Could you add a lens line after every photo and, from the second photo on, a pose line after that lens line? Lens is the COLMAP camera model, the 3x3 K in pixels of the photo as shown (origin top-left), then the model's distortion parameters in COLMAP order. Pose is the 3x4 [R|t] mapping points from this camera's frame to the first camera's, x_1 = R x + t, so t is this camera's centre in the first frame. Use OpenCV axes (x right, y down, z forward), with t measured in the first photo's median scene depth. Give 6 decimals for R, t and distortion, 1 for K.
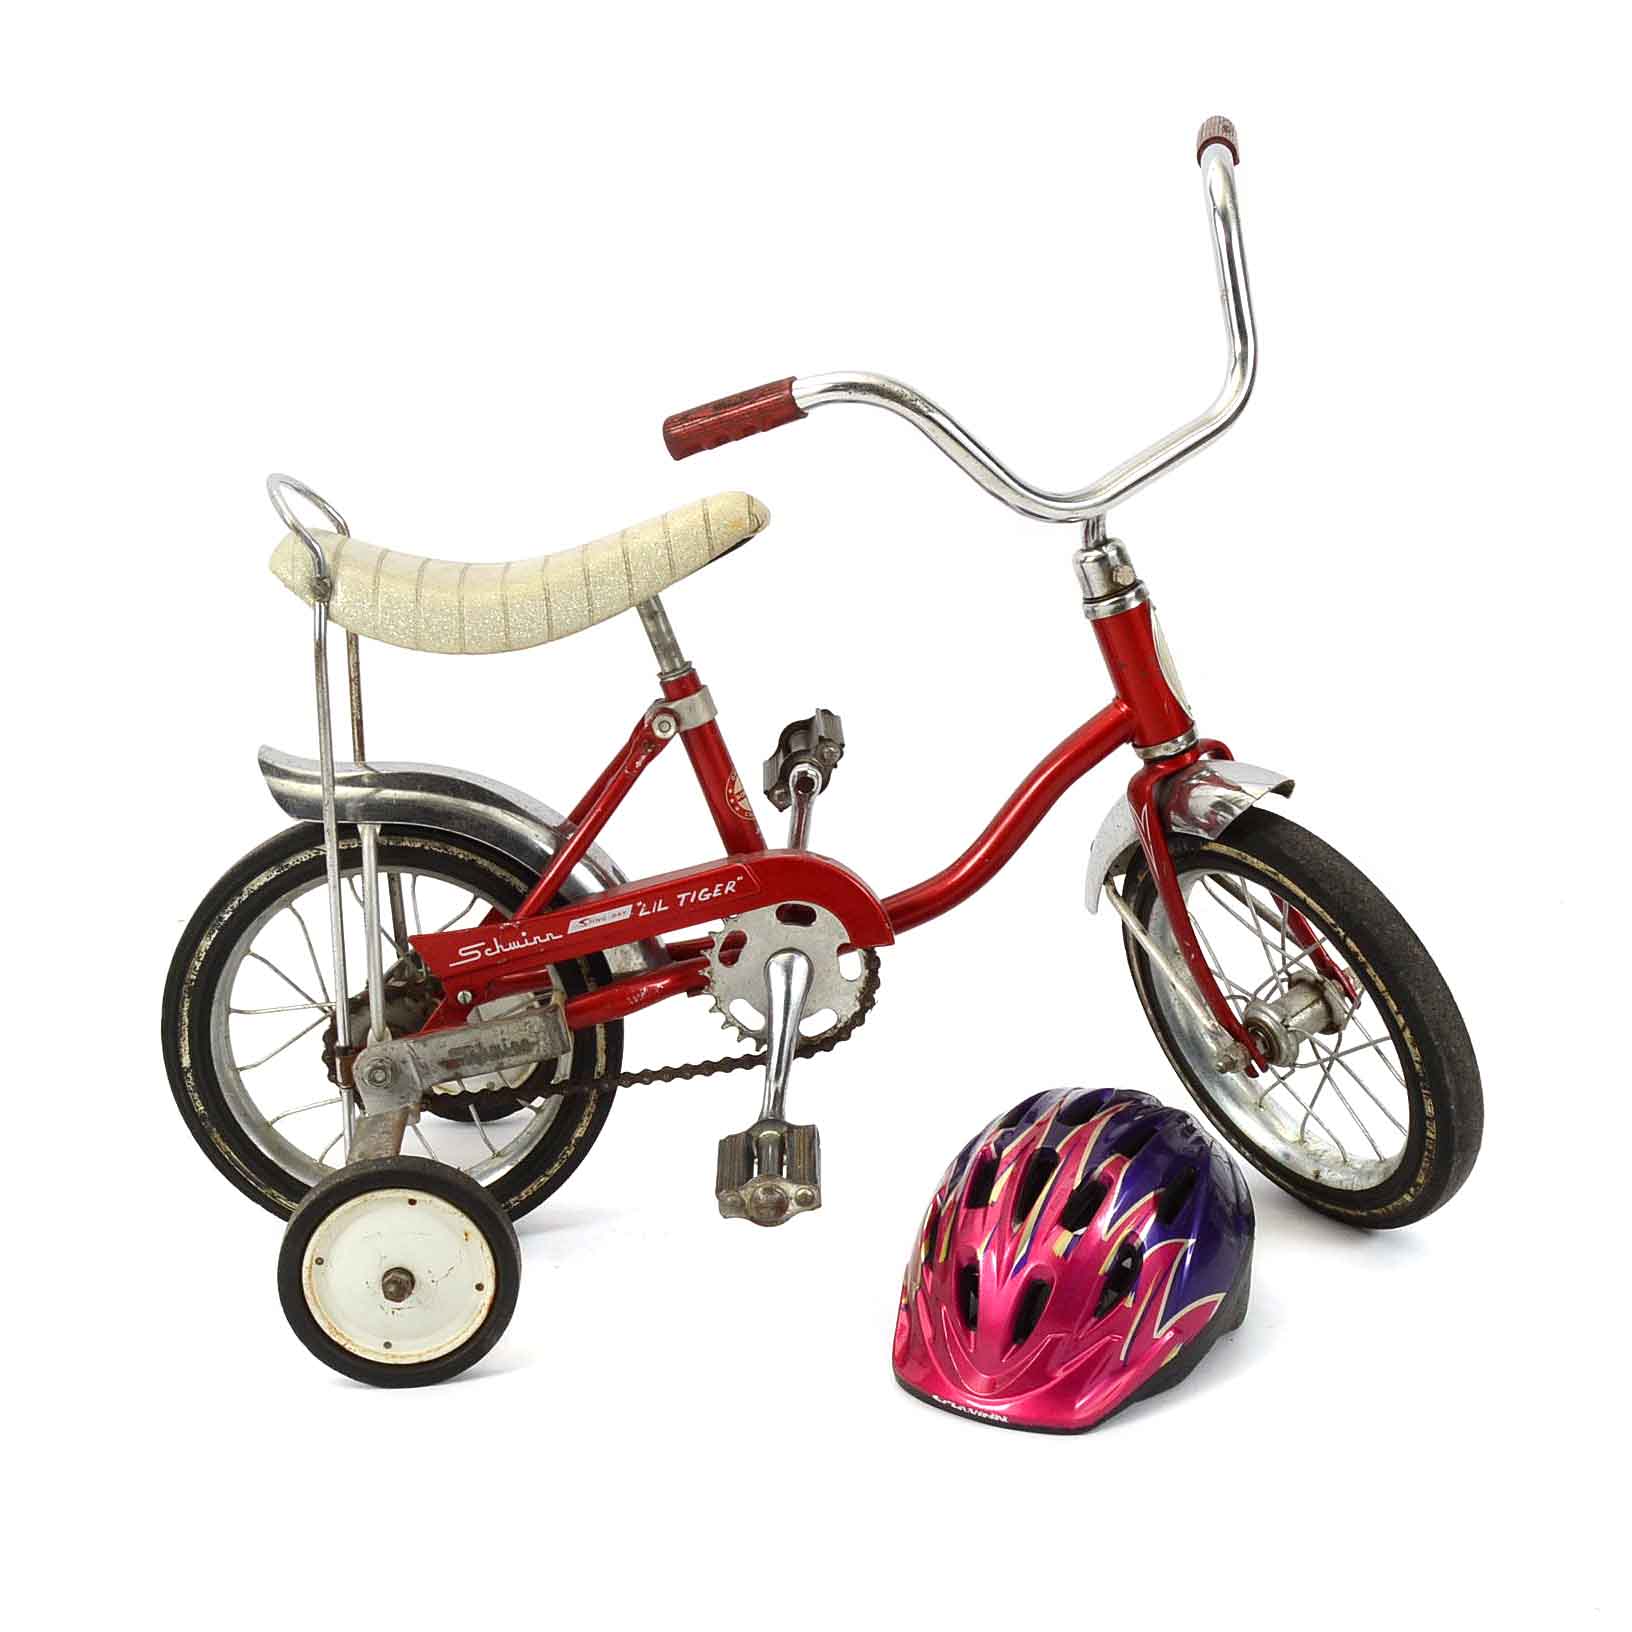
lens RADIAL K [[2425.5, 0, 816.0], [0, 2425.5, 816.0], [0, 0, 1]] dist [-0.118715, 0.072286]
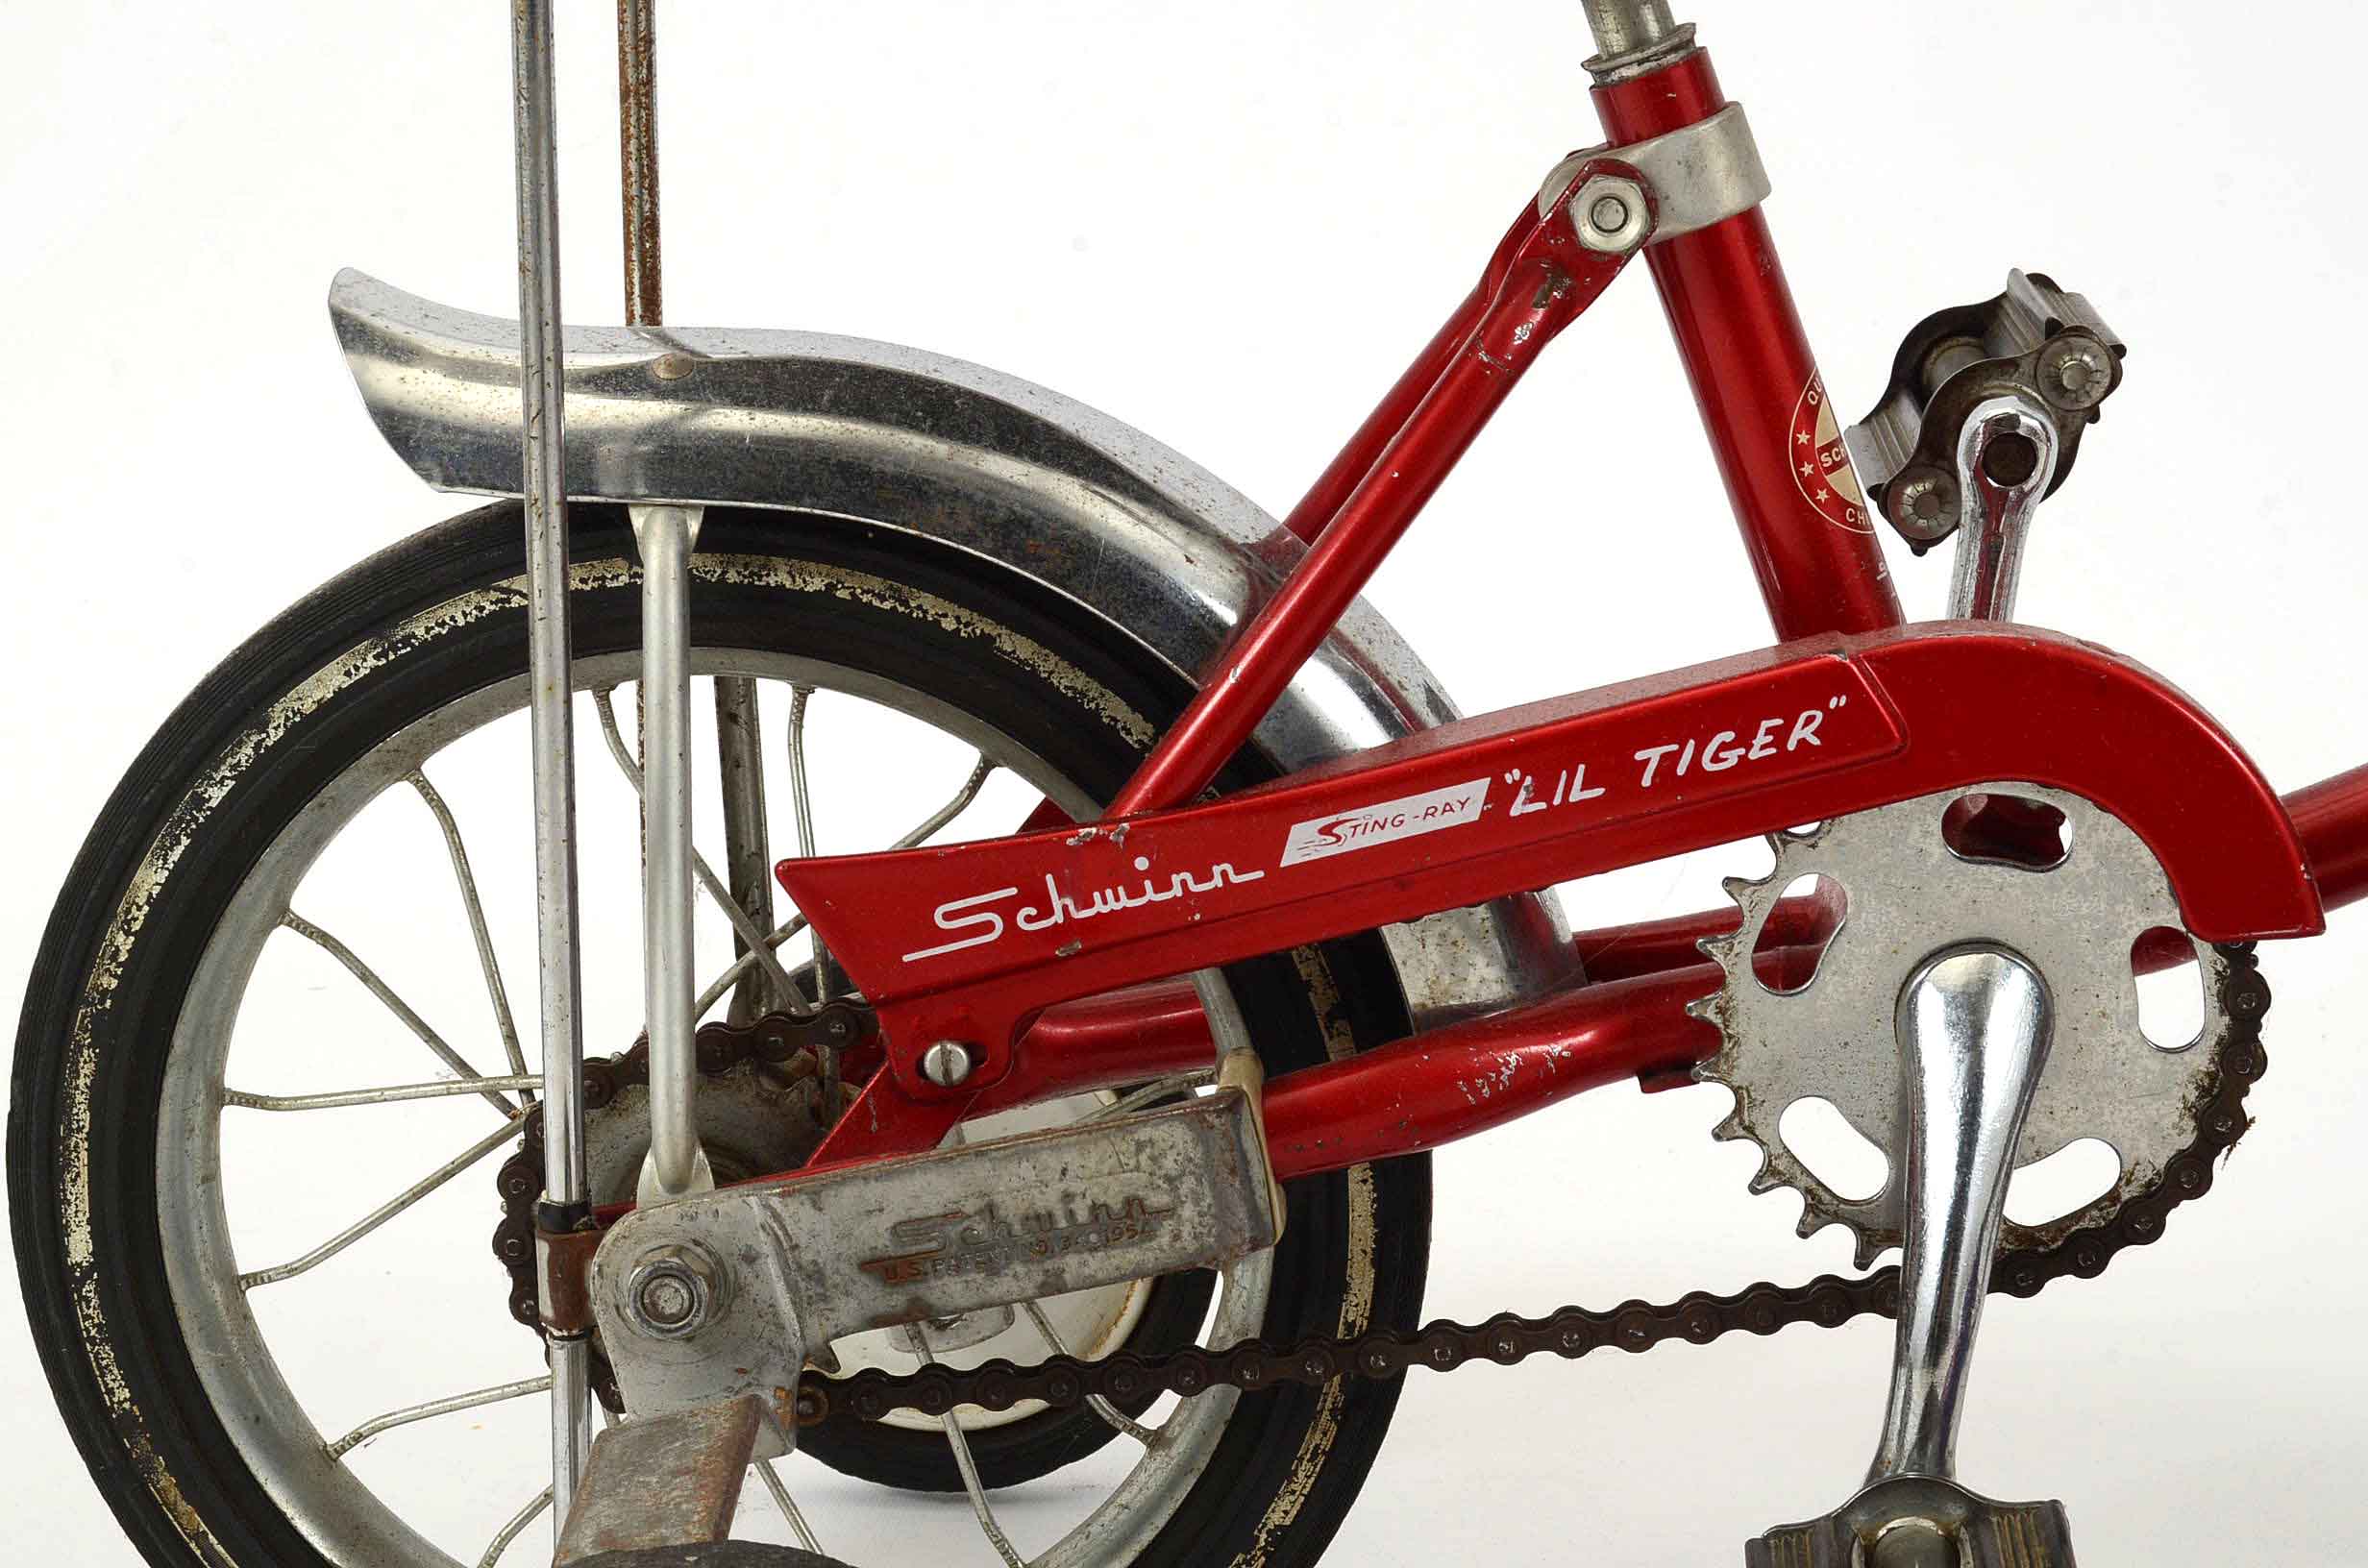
lens RADIAL K [[5294.0, 0, 1184.0], [0, 5294.0, 784.0], [0, 0, 1]] dist [-0.044282, 0.001518]
pose [[0.995929, 0.027393, -0.085881, -0.055139], [-0.029963, 0.999136, -0.028787, 0.057009], [0.085018, 0.031243, 0.995889, 0.306865]]
